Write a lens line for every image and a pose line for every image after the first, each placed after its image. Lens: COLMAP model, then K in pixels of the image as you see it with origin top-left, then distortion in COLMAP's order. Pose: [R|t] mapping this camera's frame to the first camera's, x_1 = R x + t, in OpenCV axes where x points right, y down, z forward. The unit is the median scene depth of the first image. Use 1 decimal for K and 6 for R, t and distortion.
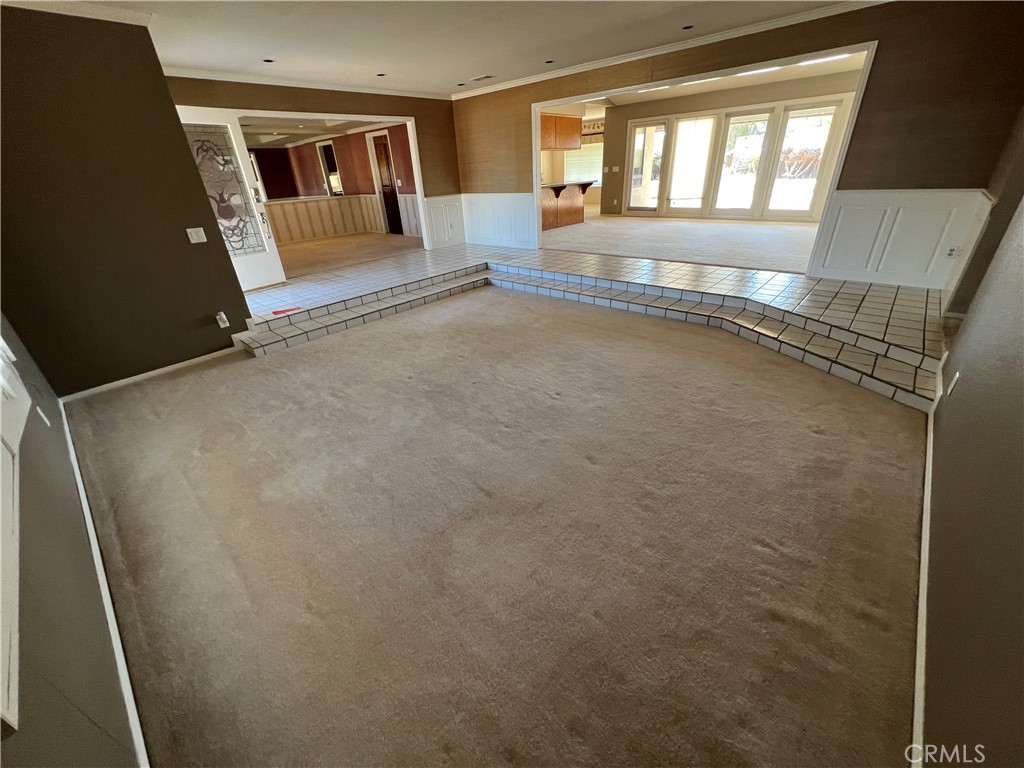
lens RADIAL K [[412.5, 0, 504.6], [0, 412.5, 385.6], [0, 0, 1]] dist [-0.001270, -0.000290]
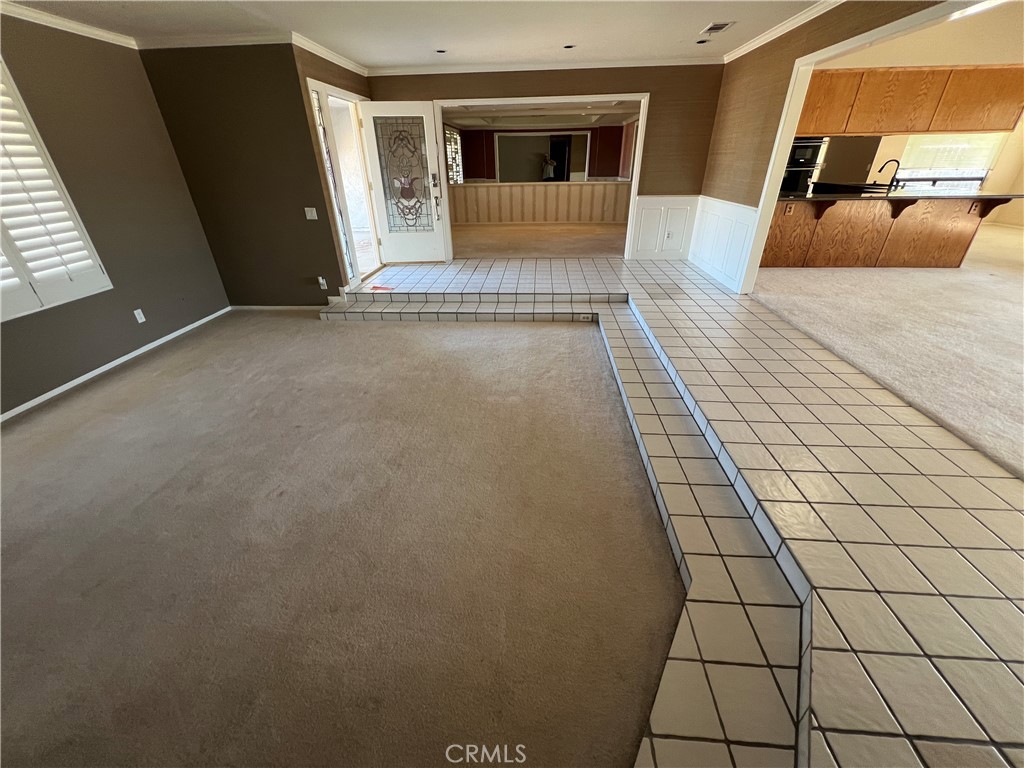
lens RADIAL K [[412.5, 0, 507.9], [0, 412.5, 384.3], [0, 0, 1]] dist [-0.001270, -0.000290]
pose [[0.621416, 0.413395, -0.665542, 0.472921], [-0.377884, 0.902276, 0.207611, -0.274999], [0.686328, 0.122485, 0.716904, 0.416500]]
